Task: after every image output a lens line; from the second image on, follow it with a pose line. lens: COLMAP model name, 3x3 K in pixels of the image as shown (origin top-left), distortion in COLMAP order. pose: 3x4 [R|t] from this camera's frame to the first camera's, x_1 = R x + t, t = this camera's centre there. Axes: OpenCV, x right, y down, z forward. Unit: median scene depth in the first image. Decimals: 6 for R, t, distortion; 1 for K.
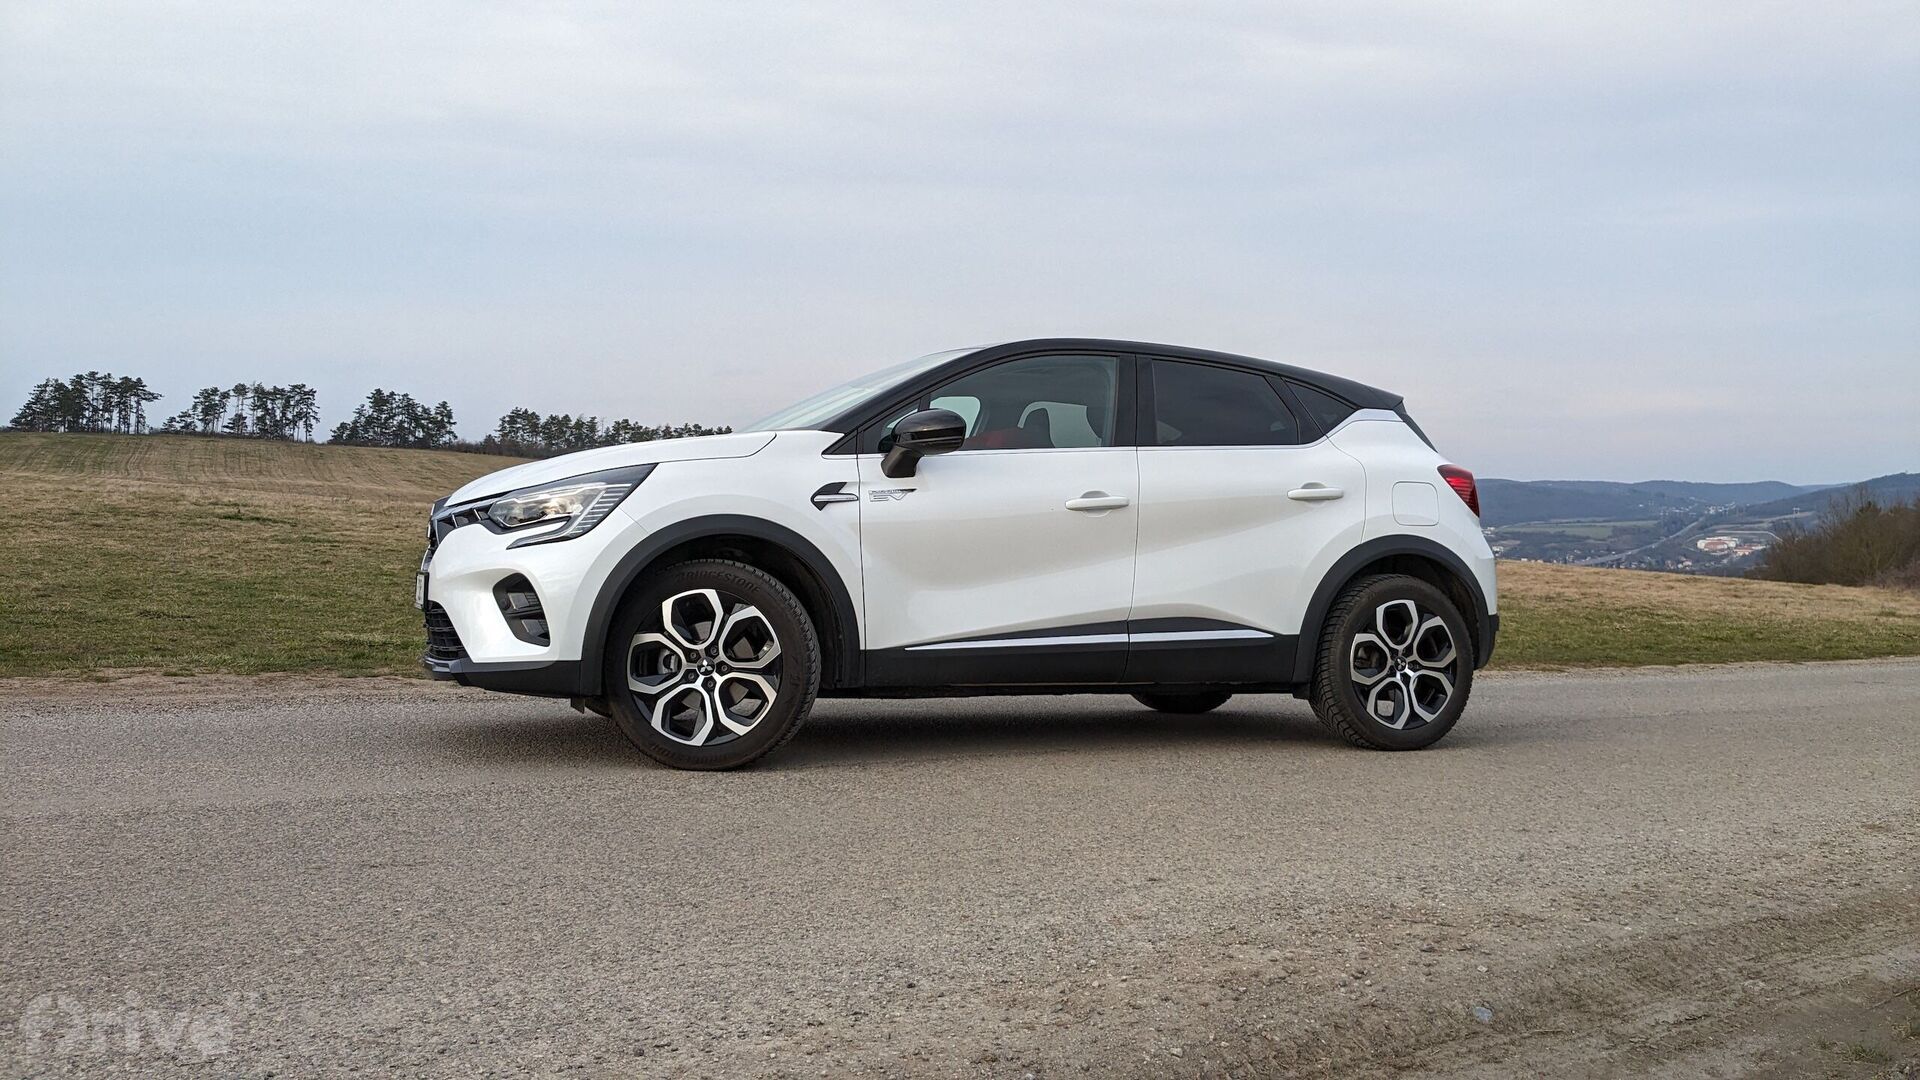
lens RADIAL K [[1528.5, 0, 957.4], [0, 1528.5, 542.8], [0, 0, 1]] dist [0.012200, -0.039495]
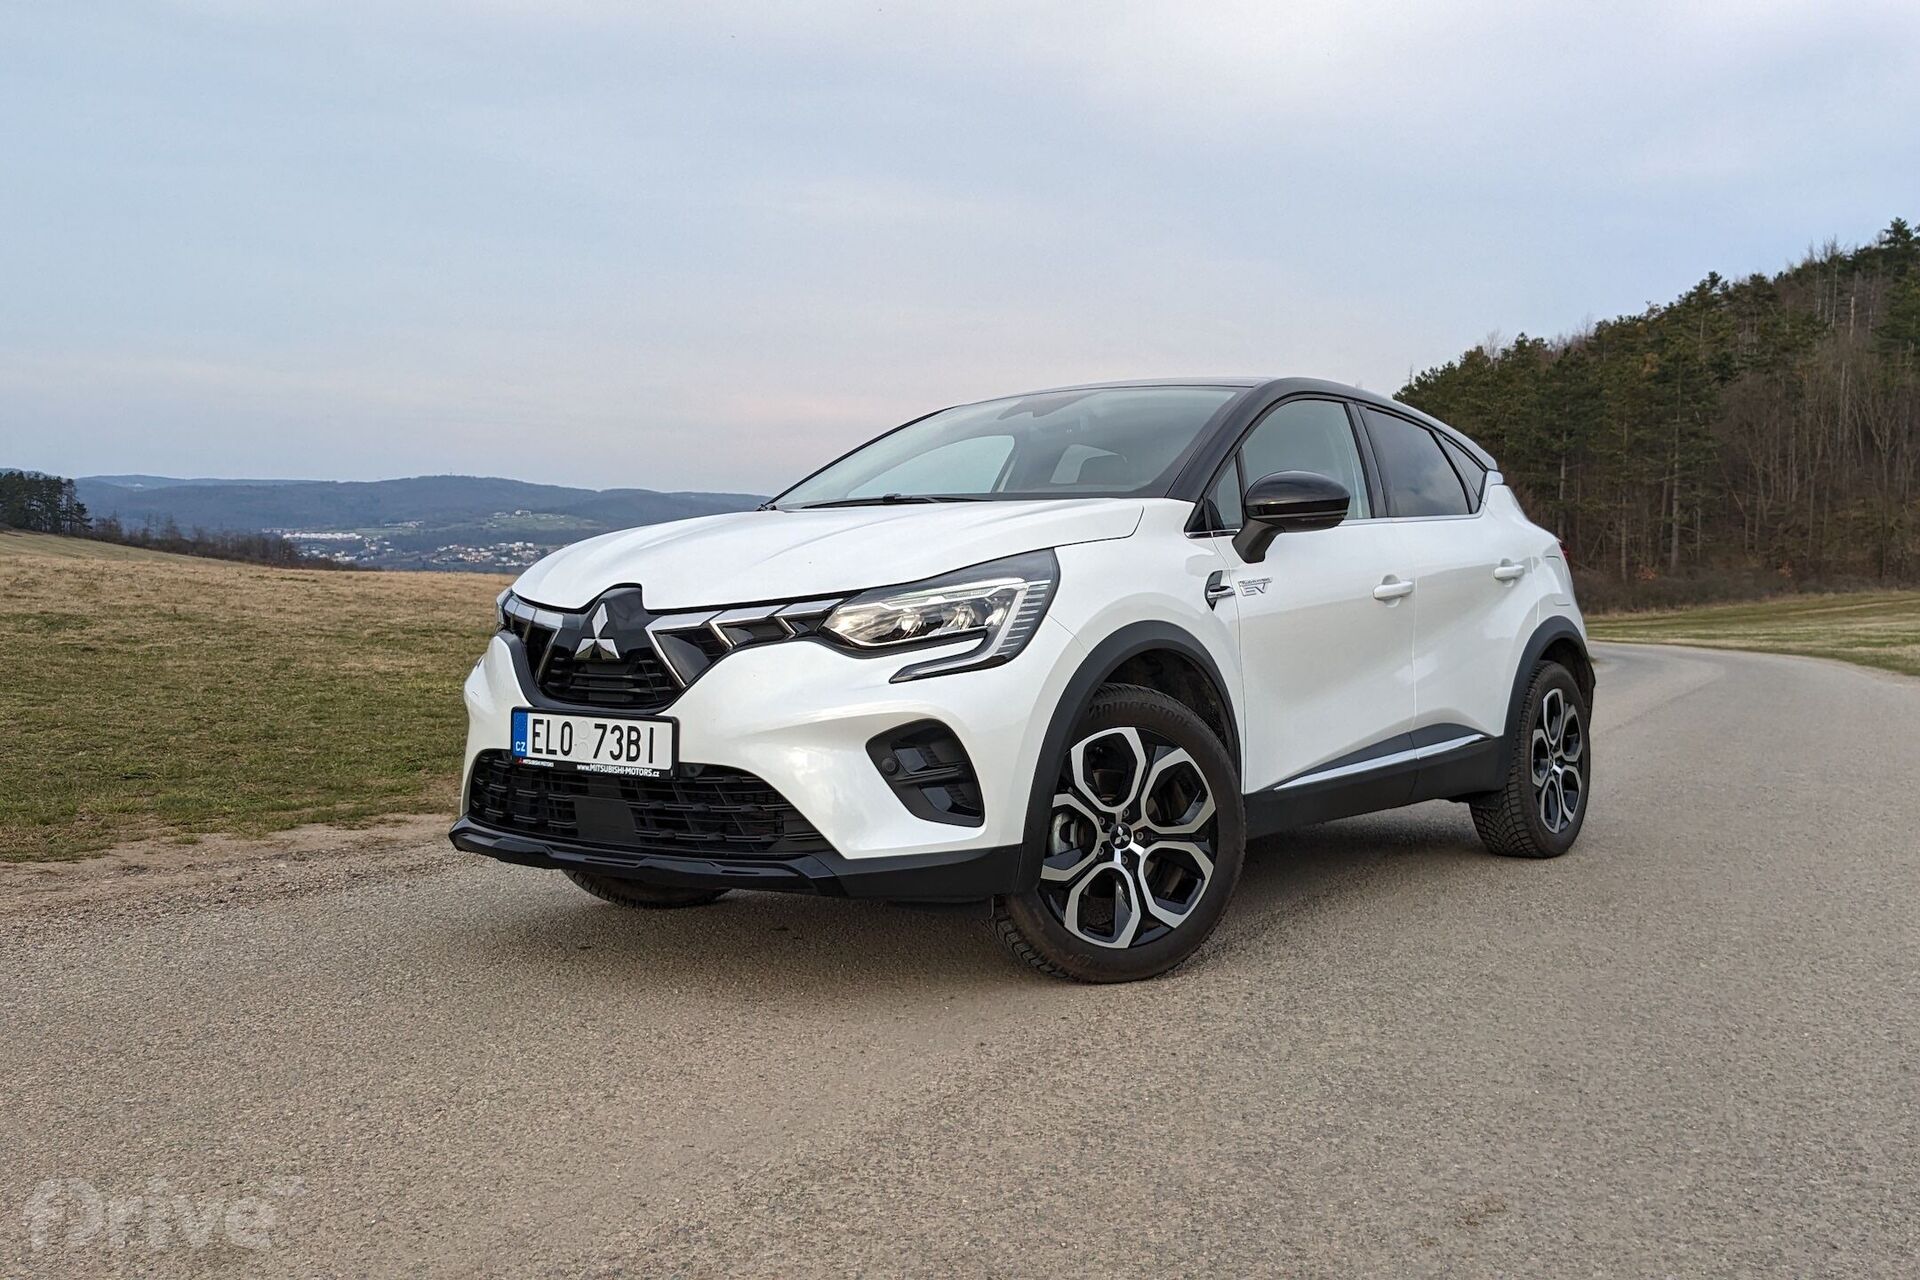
lens RADIAL K [[1859.8, 0, 963.2], [0, 1859.8, 644.9], [0, 0, 1]] dist [0.016513, 0.000000]
pose [[0.862777, -0.026526, 0.504888, -0.663616], [0.003040, 0.998877, 0.047285, -0.048919], [-0.505576, -0.039261, 0.861889, 0.296789]]
